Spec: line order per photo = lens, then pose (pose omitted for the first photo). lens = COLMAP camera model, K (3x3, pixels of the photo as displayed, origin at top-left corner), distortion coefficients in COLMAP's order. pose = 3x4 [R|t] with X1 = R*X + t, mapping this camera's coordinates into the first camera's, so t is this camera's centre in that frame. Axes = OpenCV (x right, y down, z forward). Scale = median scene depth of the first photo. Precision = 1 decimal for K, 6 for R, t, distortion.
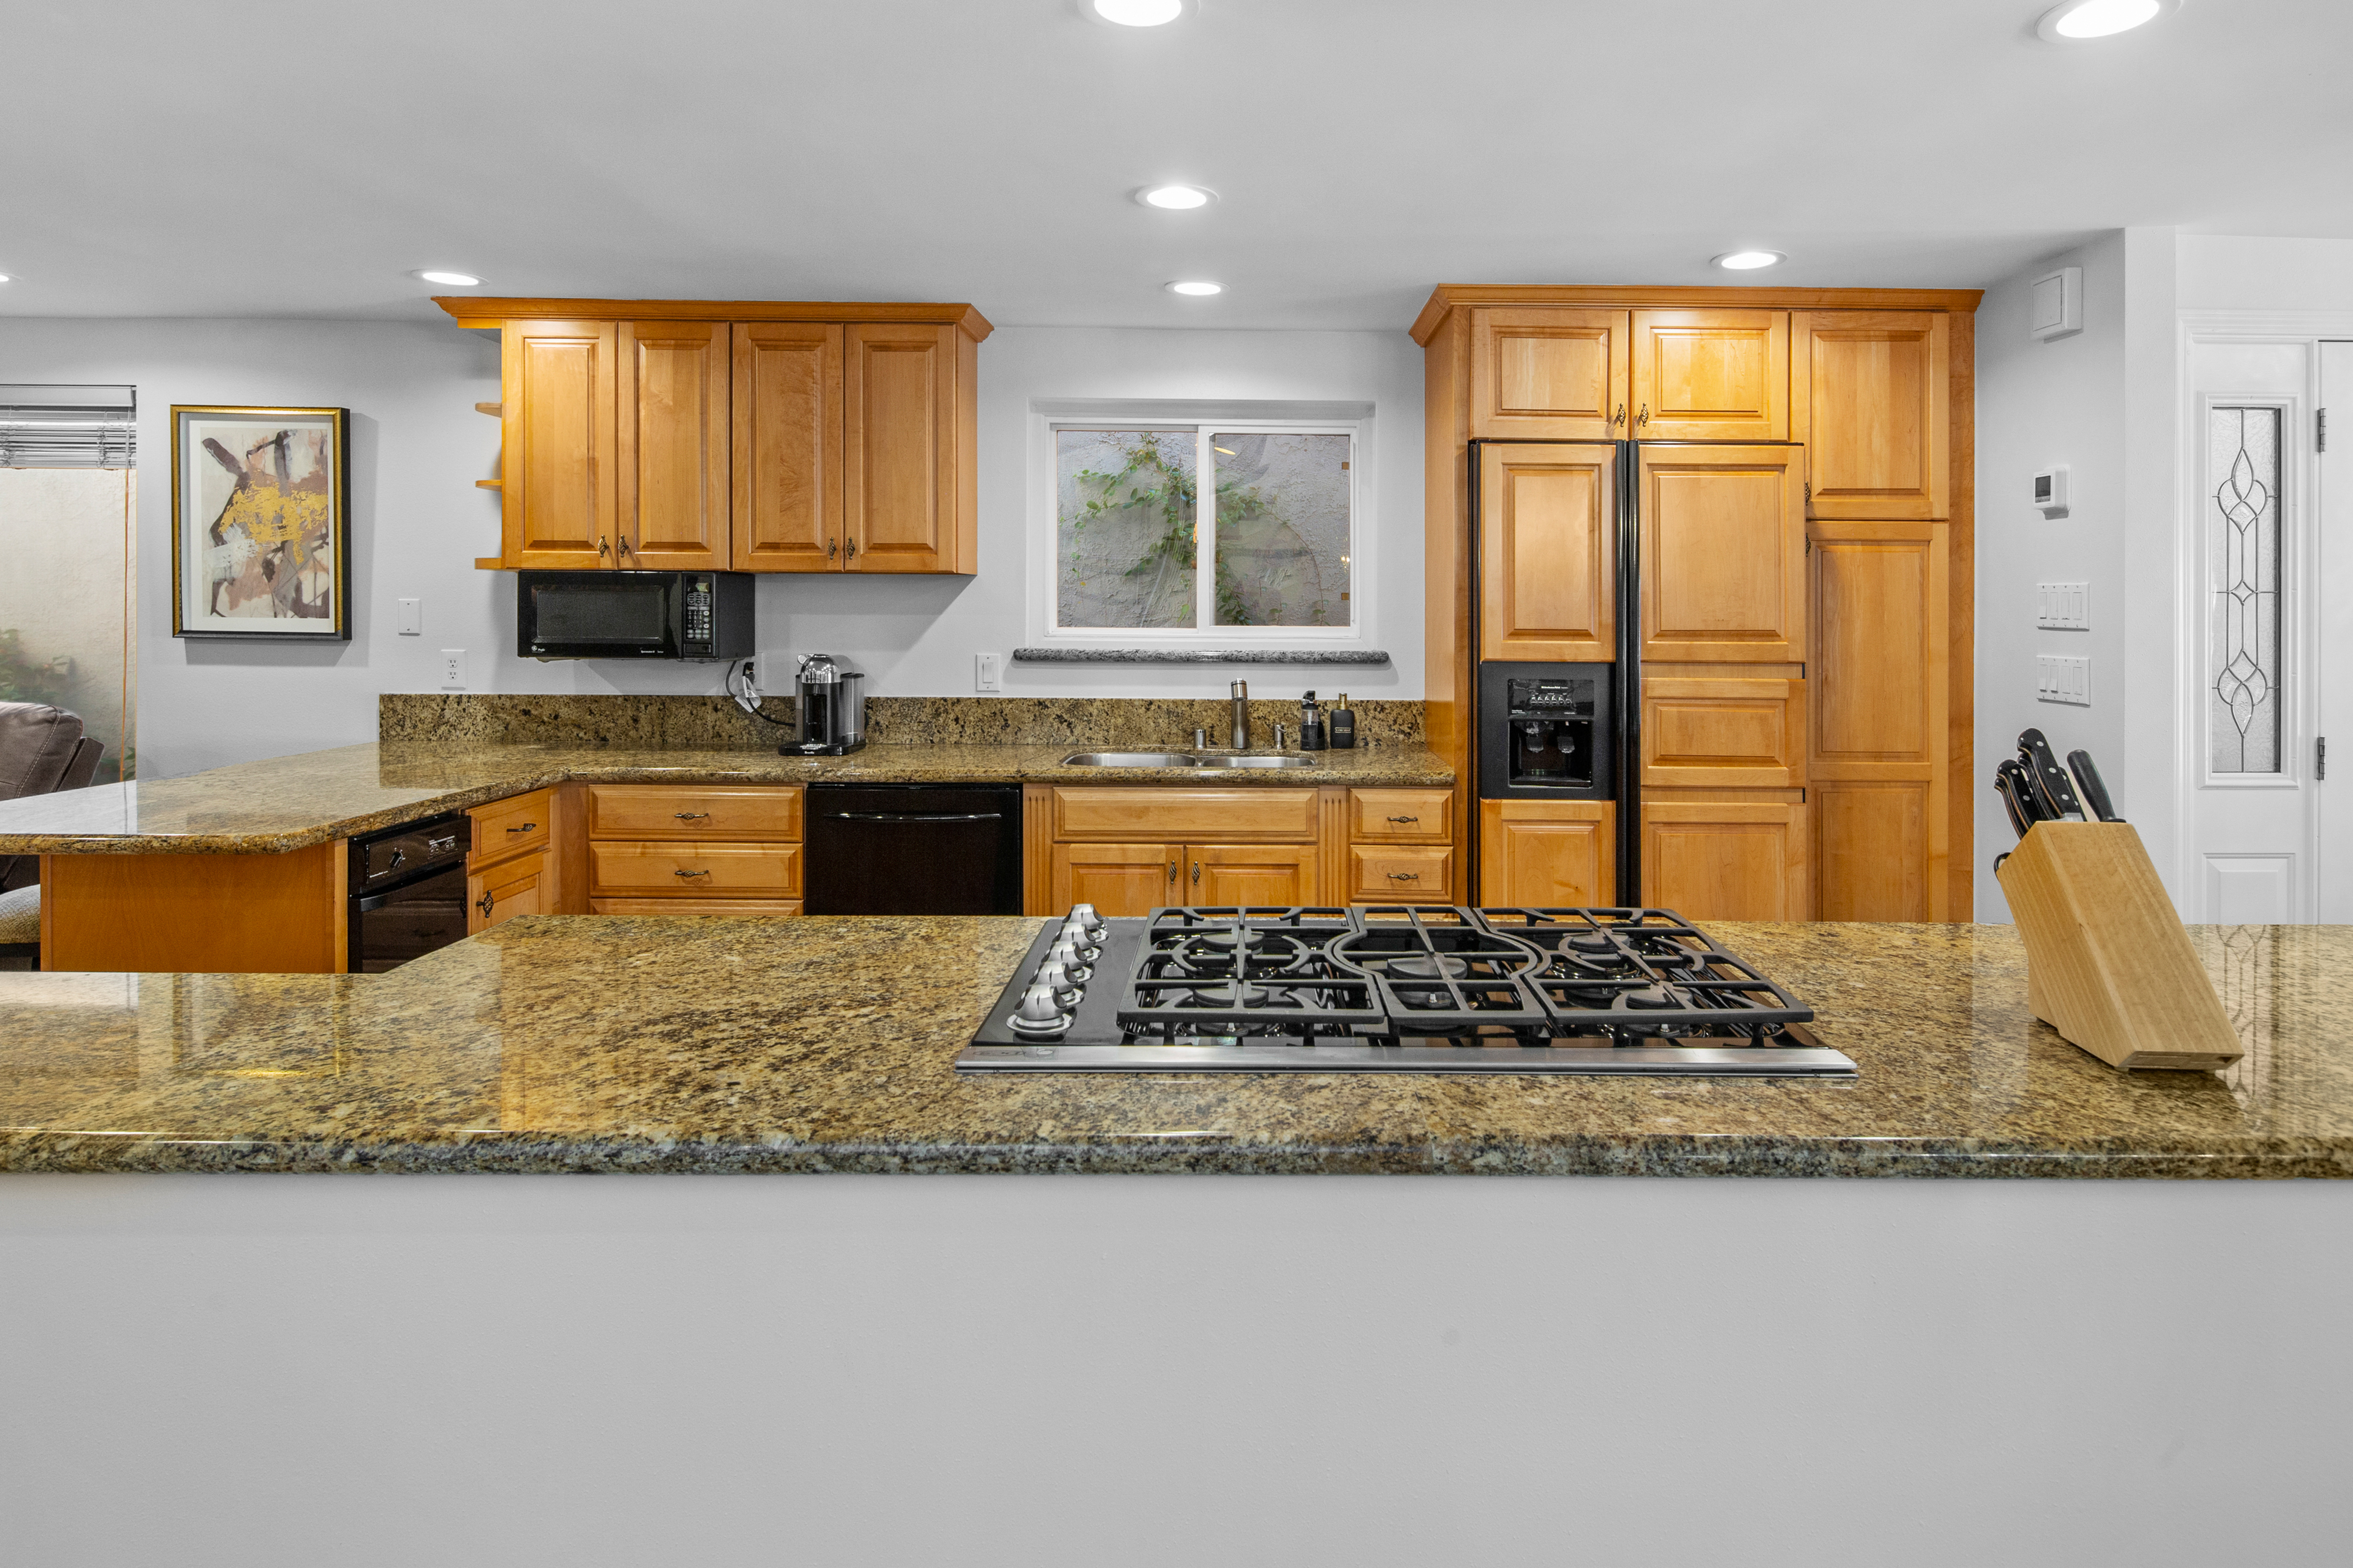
lens RADIAL K [[1285.6, 0, 1277.2], [0, 1285.6, 594.3], [0, 0, 1]] dist [0.001188, -0.000317]
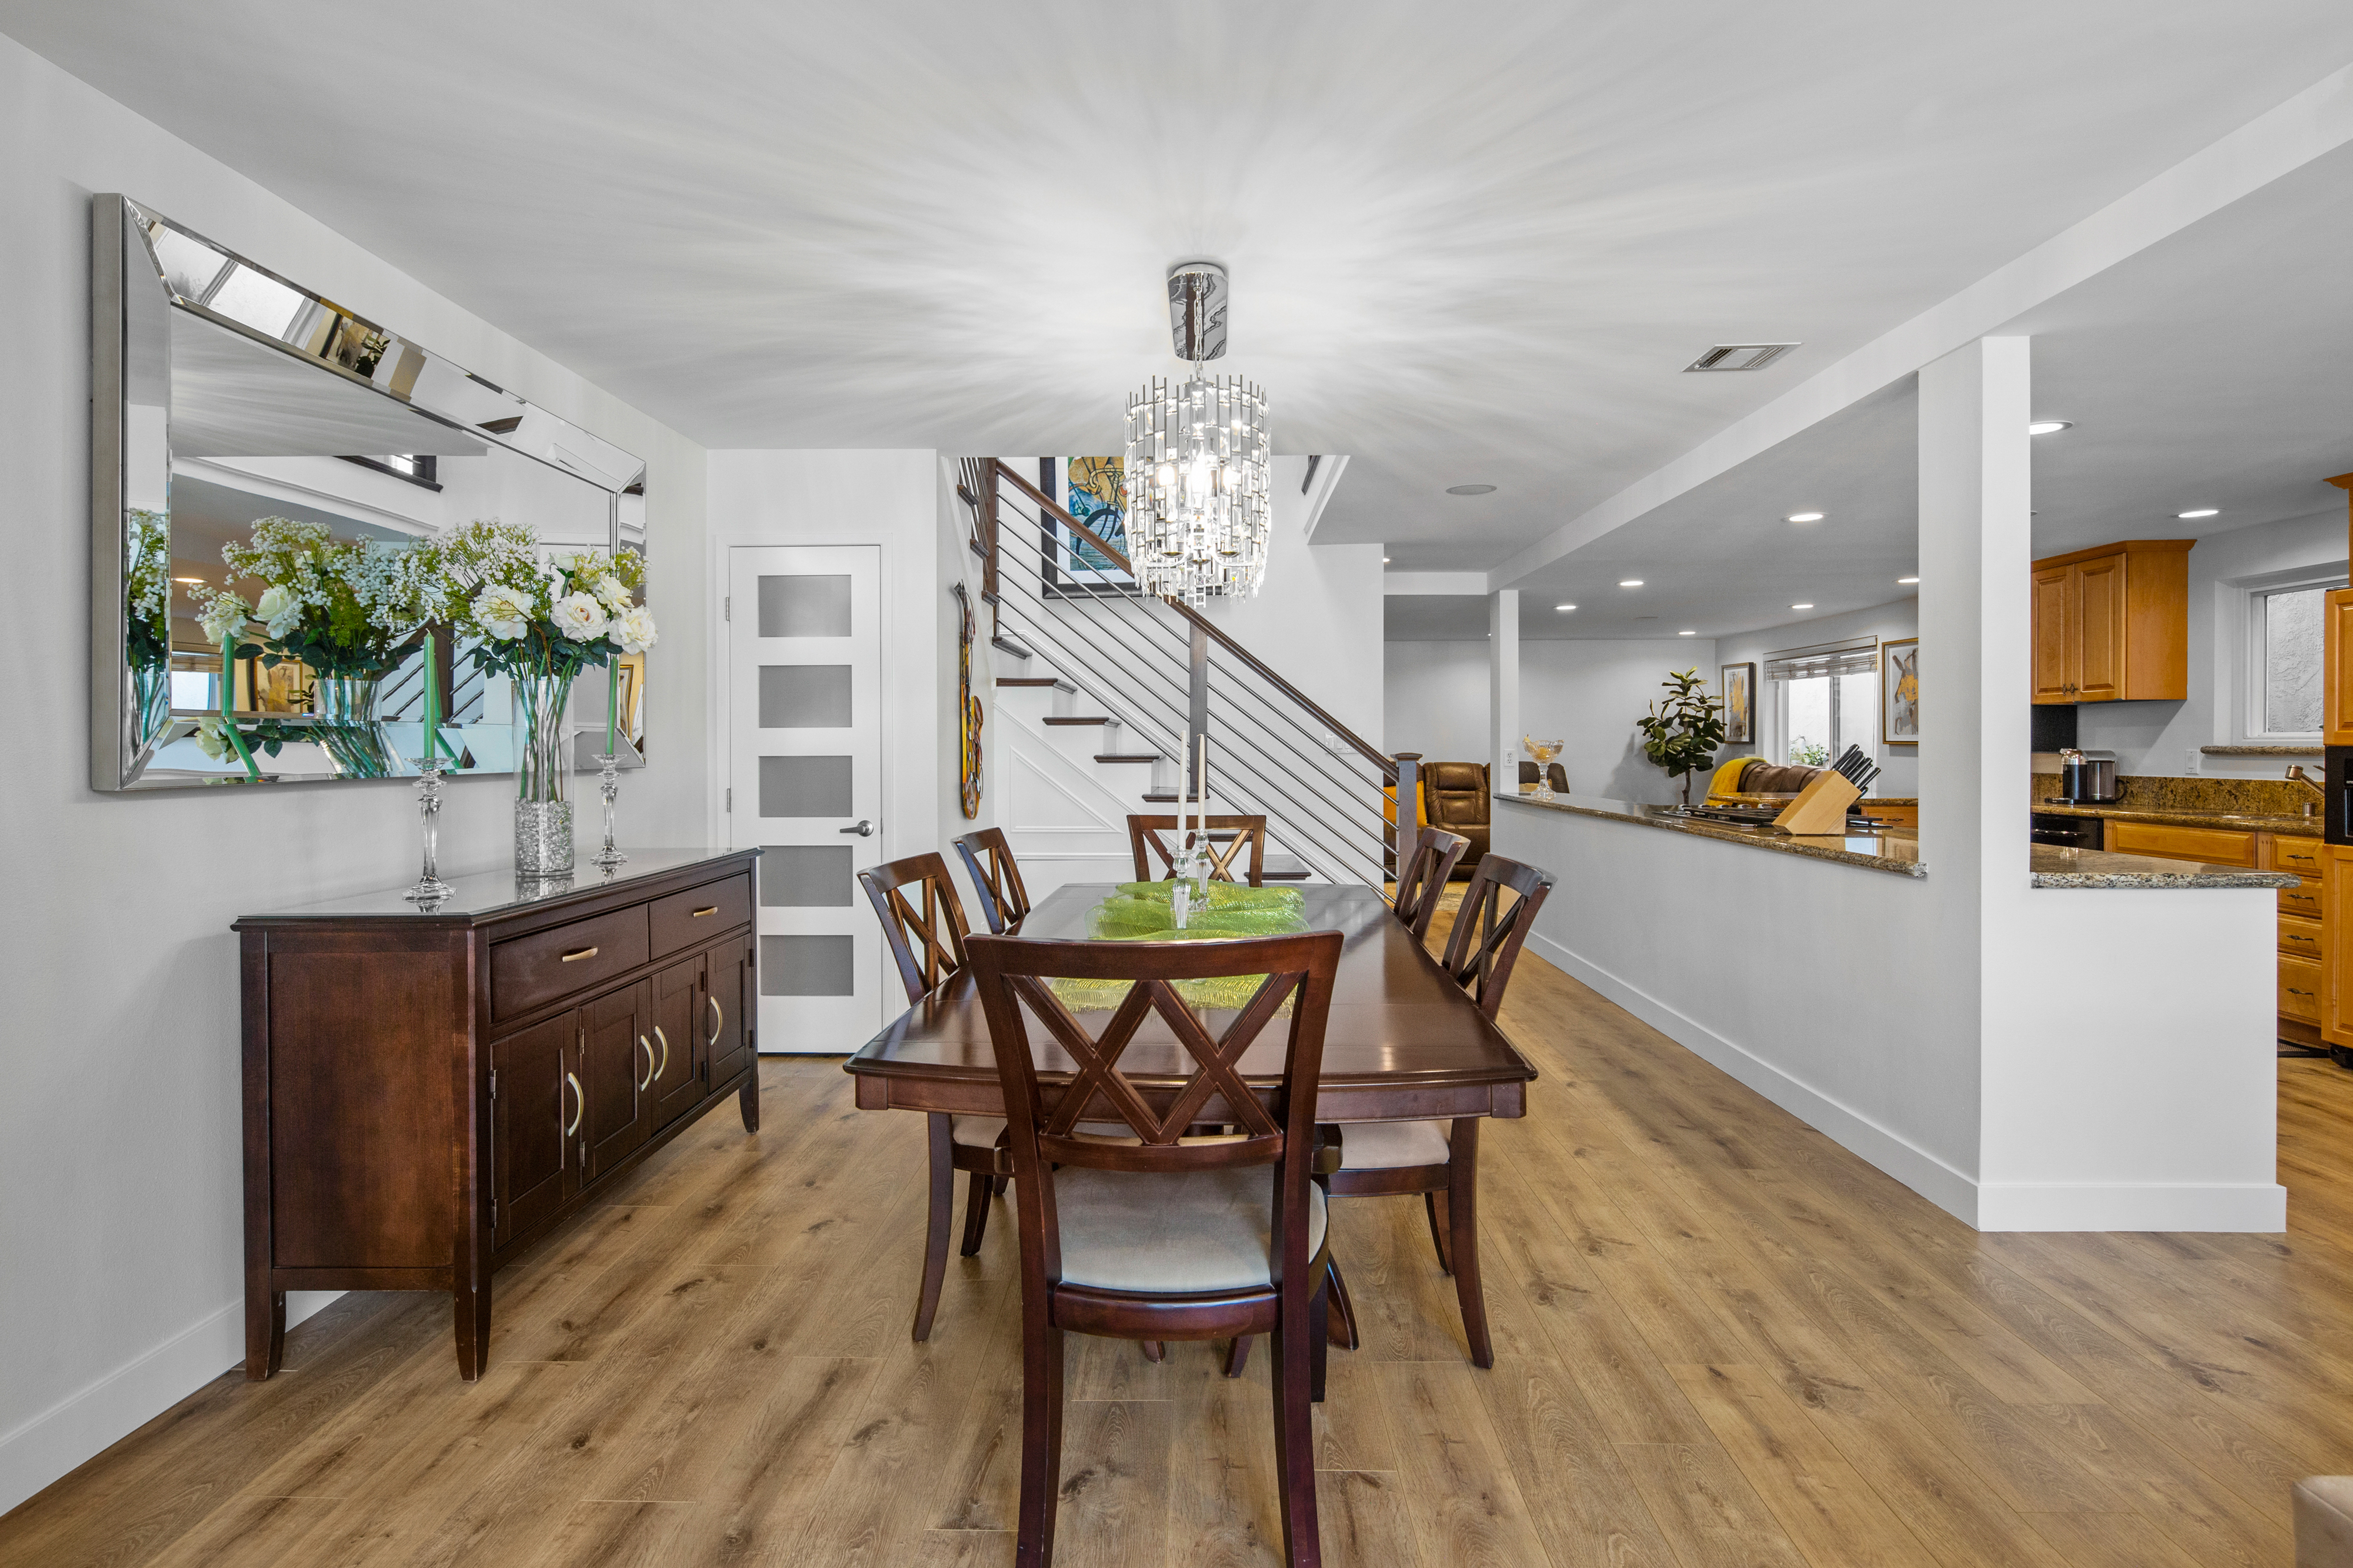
lens RADIAL K [[1179.7, 0, 1153.4], [0, 1179.7, 766.0], [0, 0, 1]] dist [-0.002061, -0.000616]
pose [[-0.049862, 0.008000, -0.998724, 1.443596], [0.007678, 0.999941, 0.007626, 0.051918], [0.998727, -0.007288, -0.049920, -0.211418]]
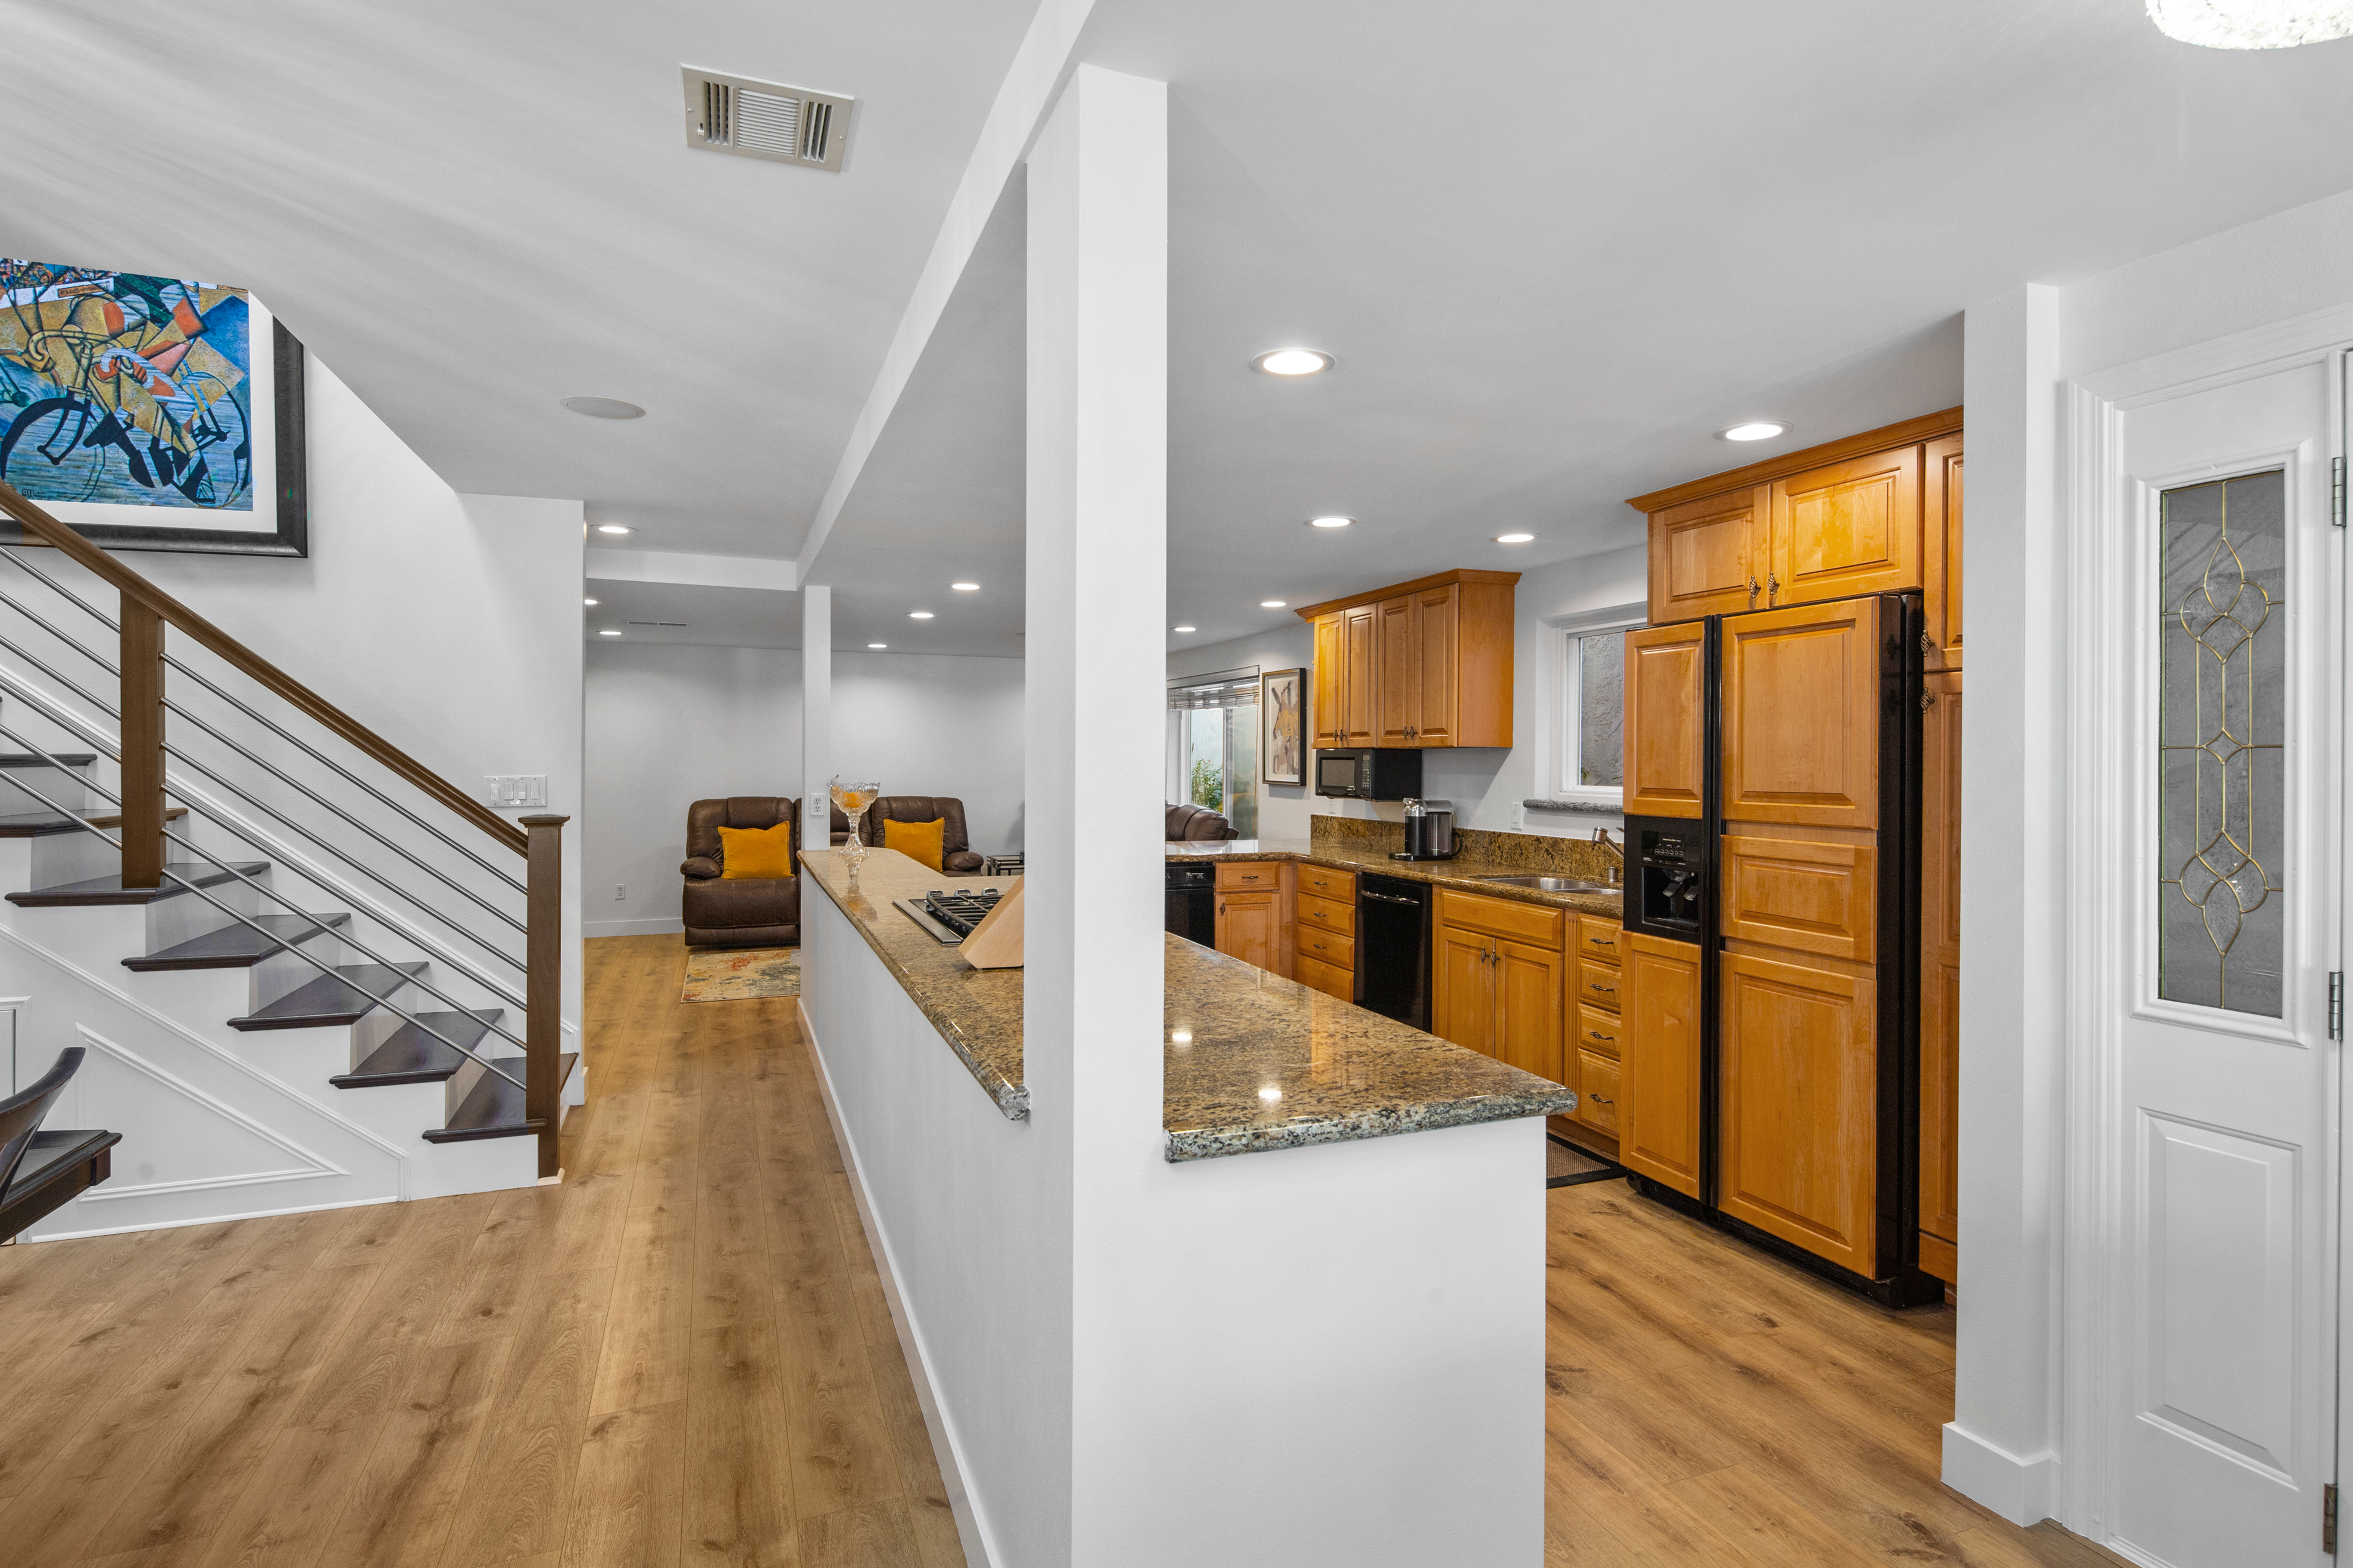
lens RADIAL K [[1169.5, 0, 1176.5], [0, 1169.5, 784.0], [0, 0, 1]] dist [0.001008, -0.000287]
pose [[0.350921, 0.013264, -0.936311, 0.981196], [0.001530, 0.999890, 0.014739, 0.006689], [0.936404, -0.006605, 0.350863, 0.219477]]
